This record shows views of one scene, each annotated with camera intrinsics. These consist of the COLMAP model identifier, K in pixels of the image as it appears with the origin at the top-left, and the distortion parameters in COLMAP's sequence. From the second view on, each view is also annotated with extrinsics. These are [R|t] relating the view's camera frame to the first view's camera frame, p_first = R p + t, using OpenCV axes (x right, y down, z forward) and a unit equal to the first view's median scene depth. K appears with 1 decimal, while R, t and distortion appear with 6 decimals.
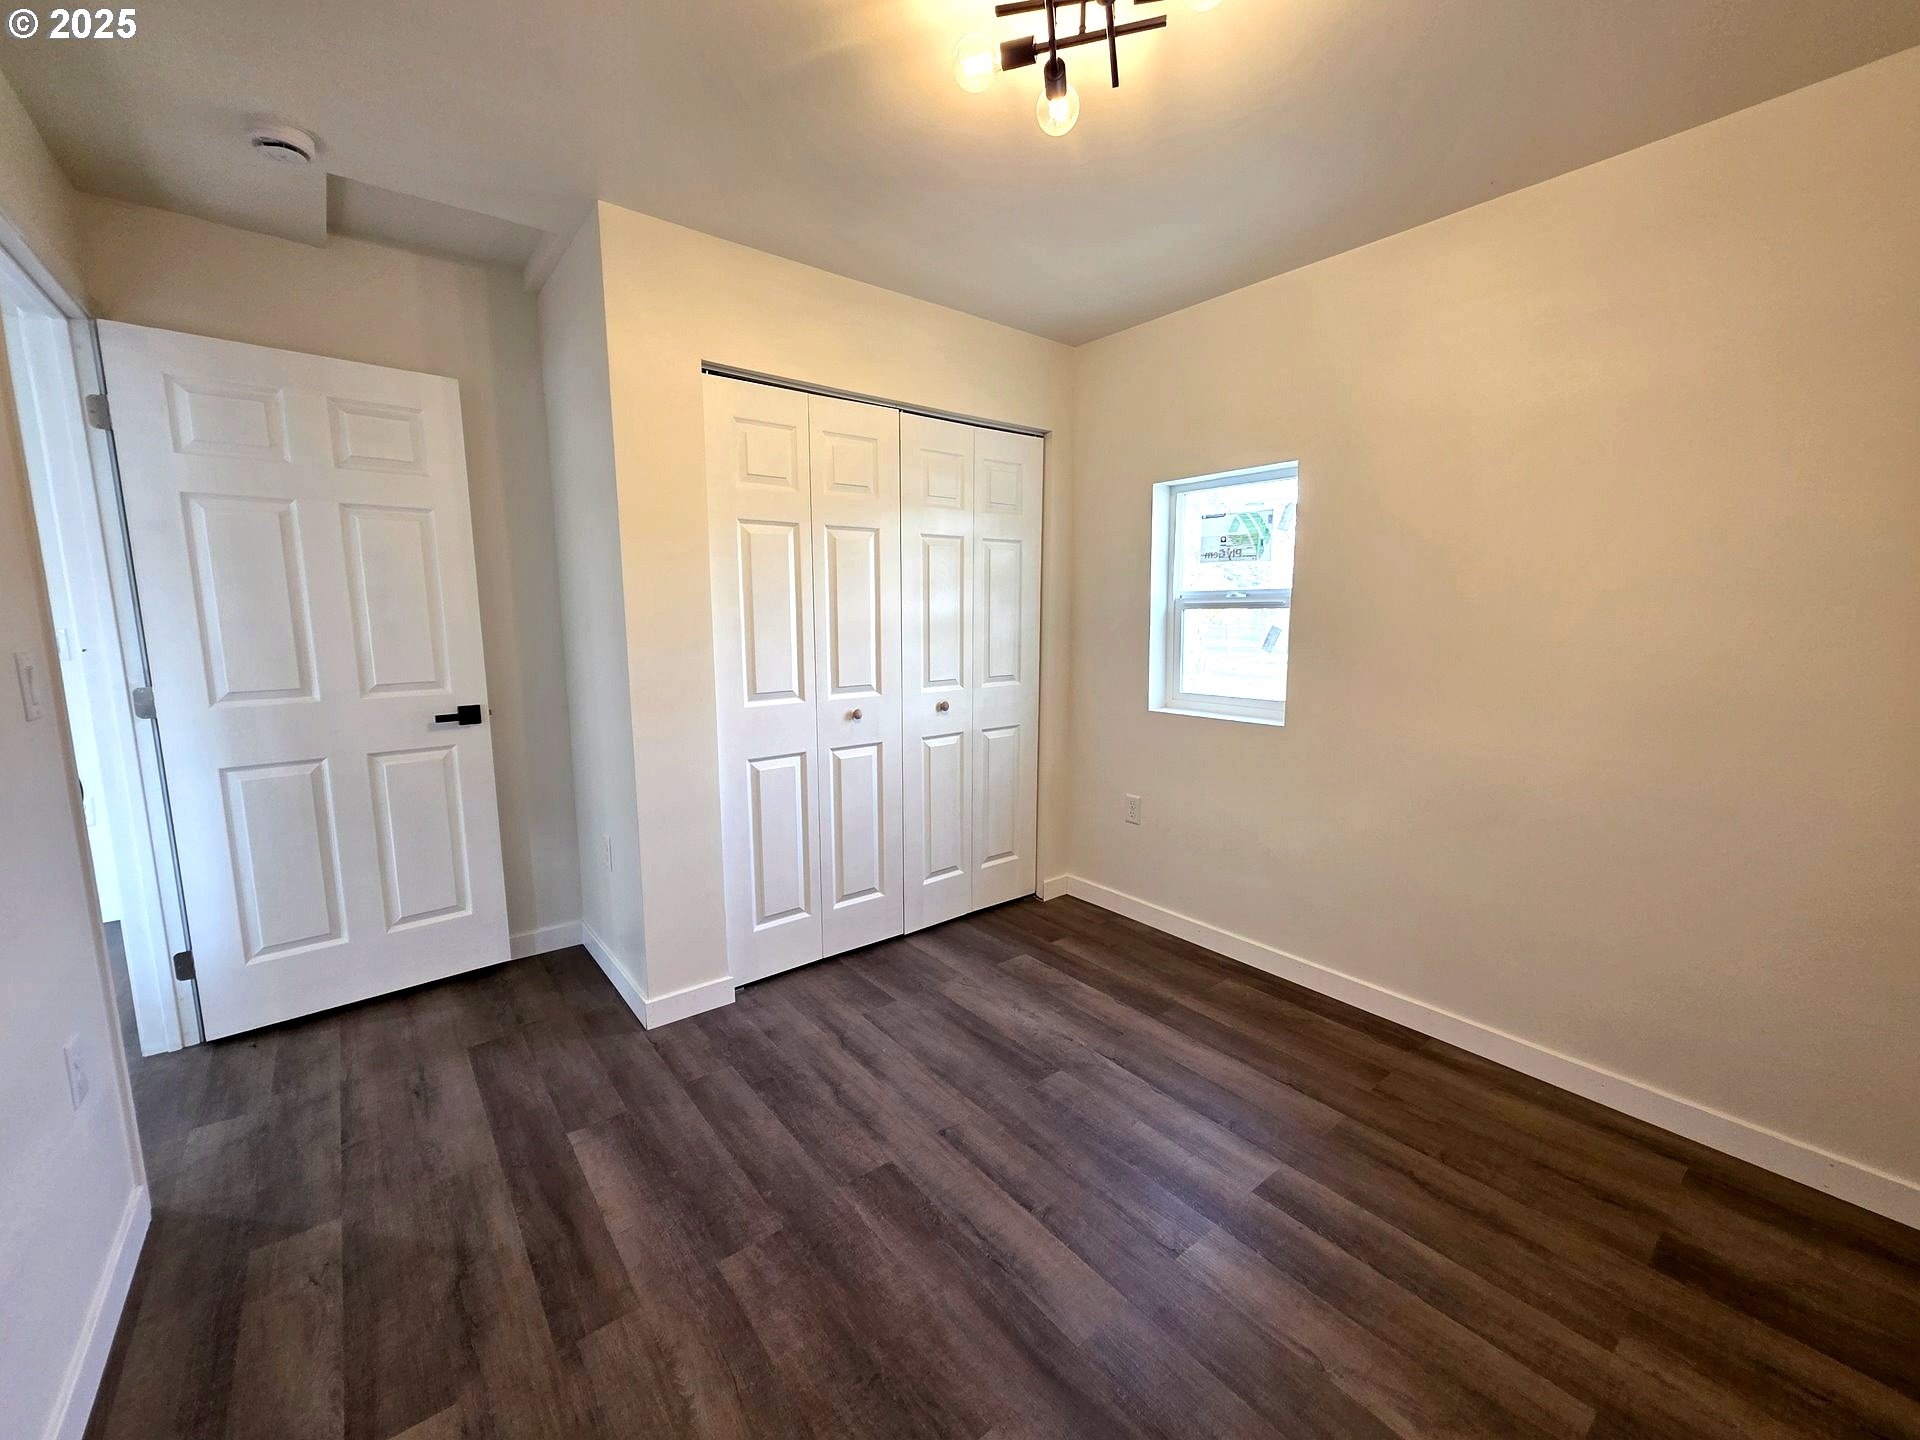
lens RADIAL K [[776.4, 0, 956.2], [0, 776.4, 721.2], [0, 0, 1]] dist [-0.000578, 0.000088]
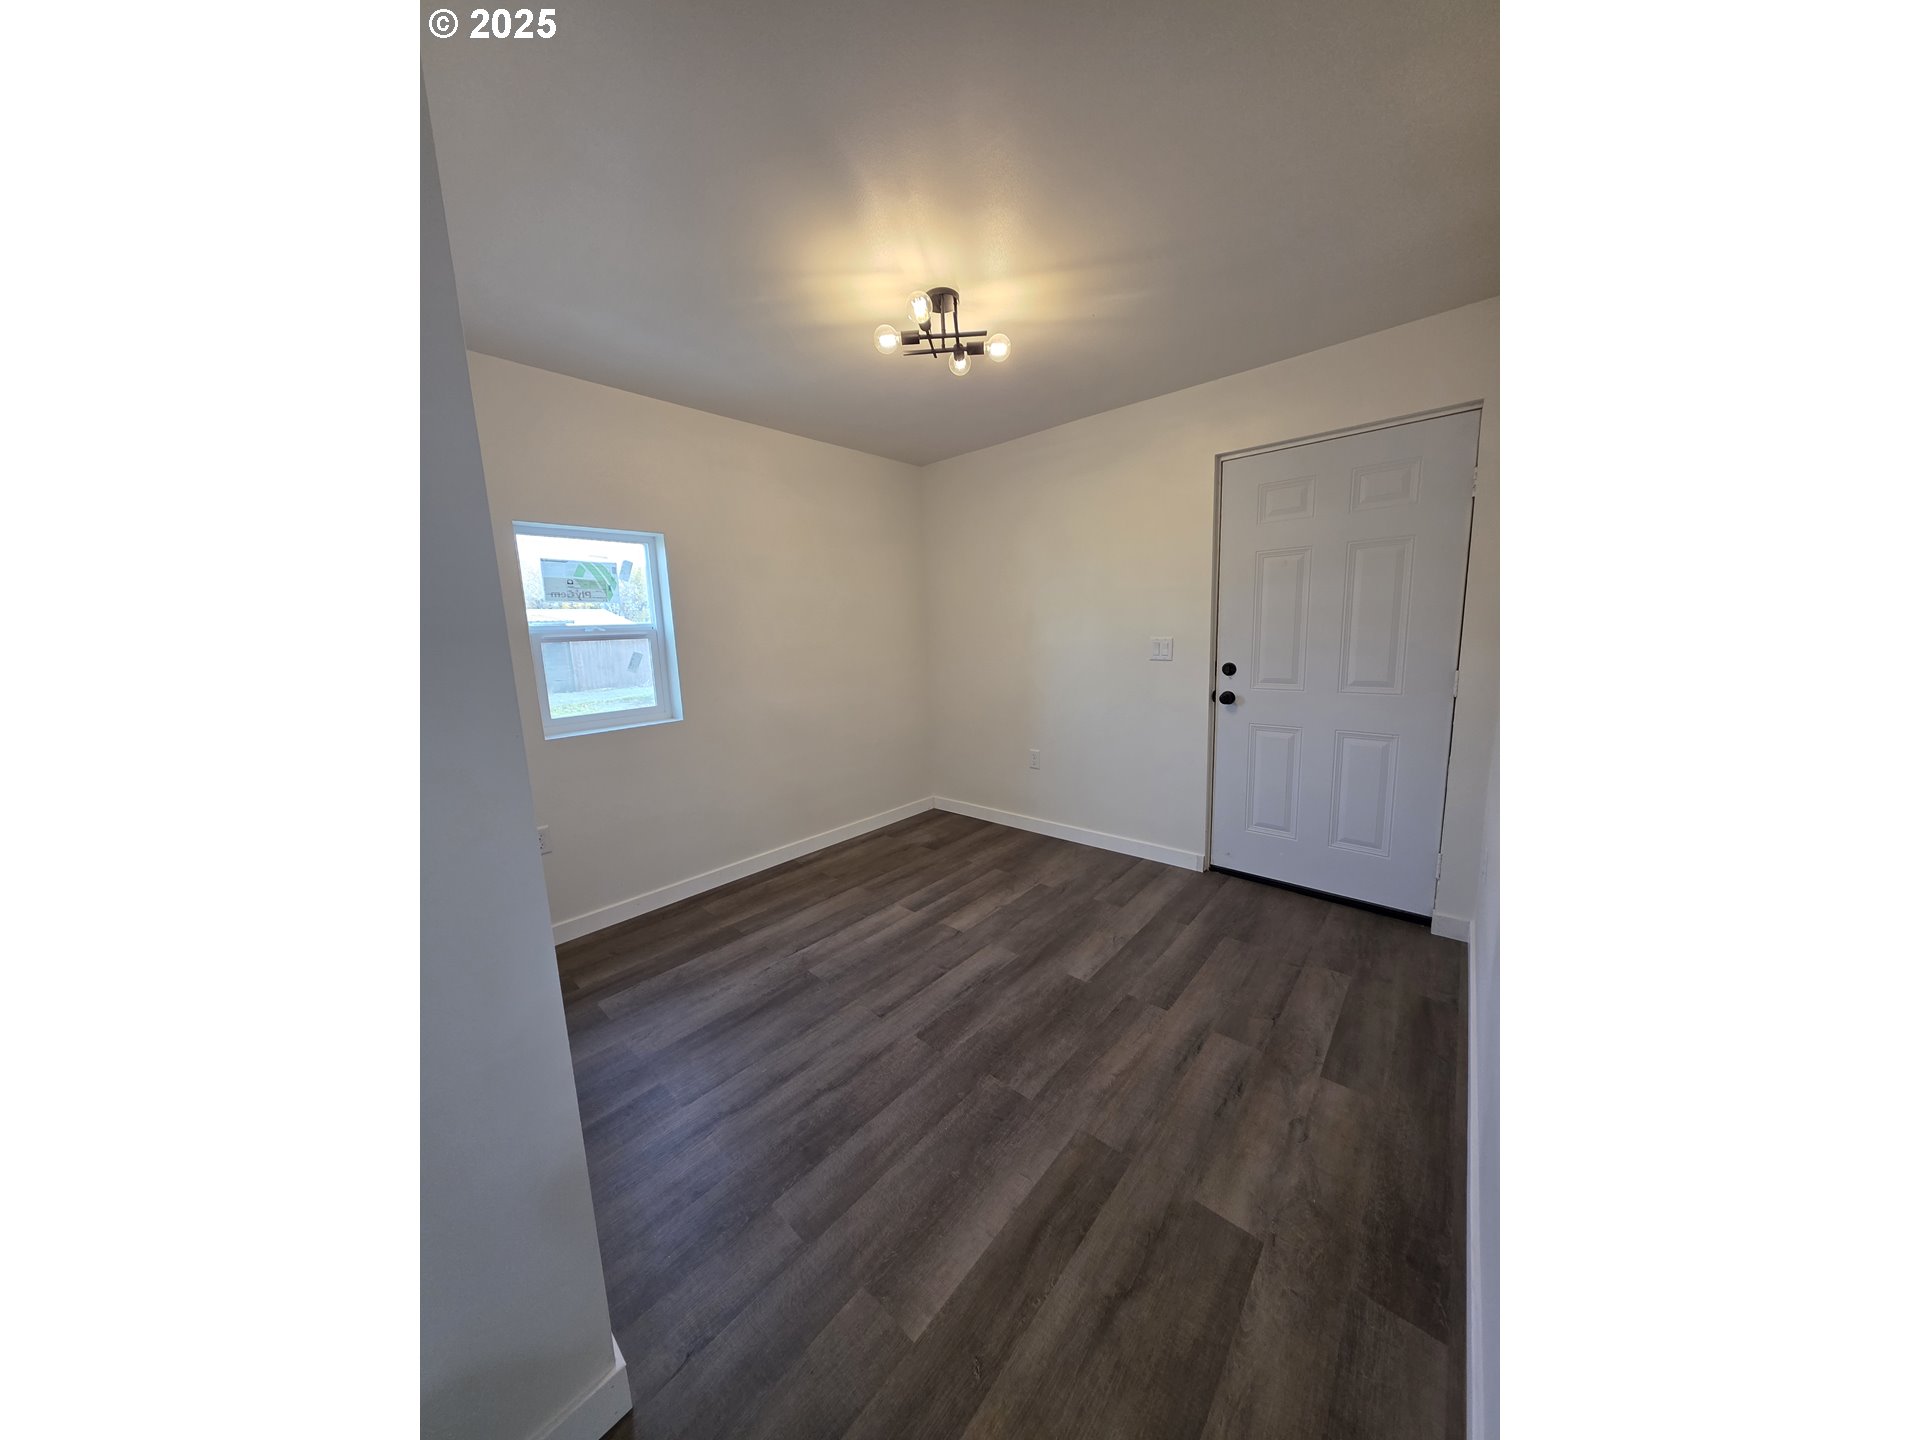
lens RADIAL K [[572.8, 0, 955.1], [0, 572.8, 715.4], [0, 0, 1]] dist [0.001018, 0.000033]
pose [[-0.175708, -0.144274, 0.973813, -0.995662], [0.173888, 0.969100, 0.174951, -0.144030], [-0.968963, 0.200075, -0.145191, 0.961292]]
